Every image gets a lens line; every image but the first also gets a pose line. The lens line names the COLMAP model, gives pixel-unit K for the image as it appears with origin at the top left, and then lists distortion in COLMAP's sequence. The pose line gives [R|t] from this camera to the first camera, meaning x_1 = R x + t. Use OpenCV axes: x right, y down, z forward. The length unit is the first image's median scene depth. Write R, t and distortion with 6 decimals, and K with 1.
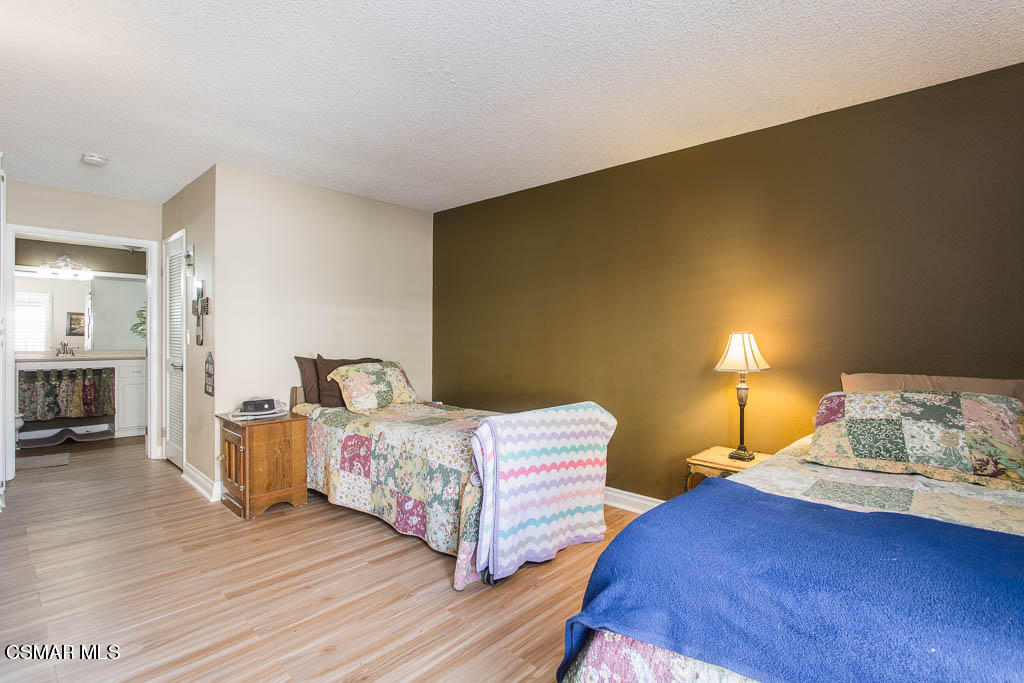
lens RADIAL K [[484.8, 0, 507.4], [0, 484.8, 340.9], [0, 0, 1]] dist [-0.019623, 0.002084]
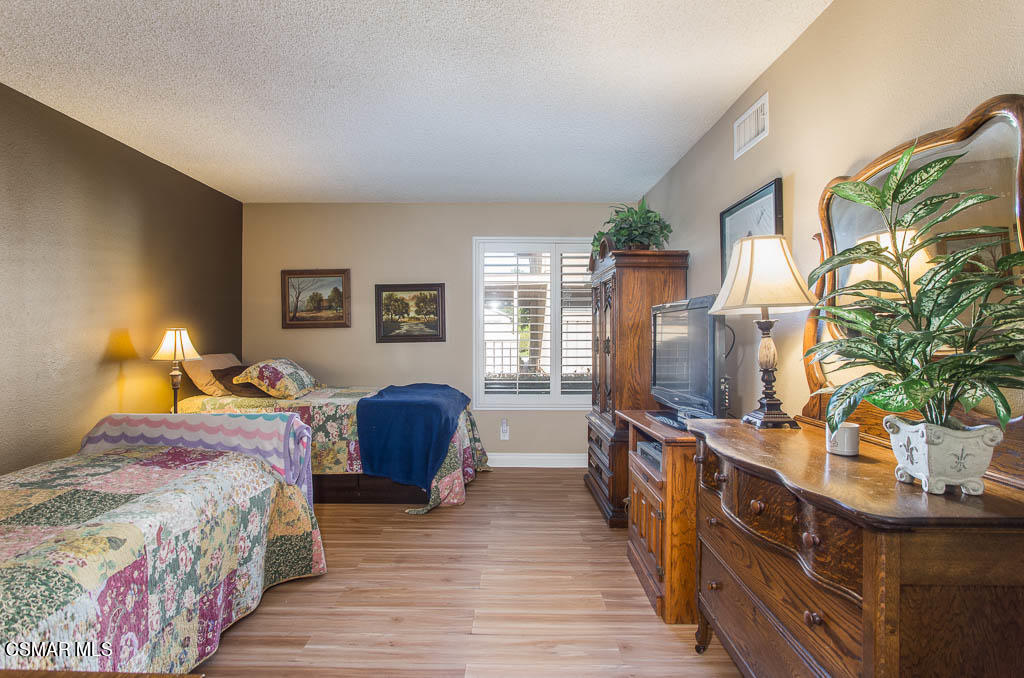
lens RADIAL K [[484.8, 0, 510.3], [0, 484.8, 336.3], [0, 0, 1]] dist [-0.019623, 0.002084]
pose [[-0.679534, -0.012363, 0.733540, -0.886822], [-0.002000, 0.999886, 0.014999, -0.018829], [-0.733641, 0.008726, -0.679481, 1.085976]]
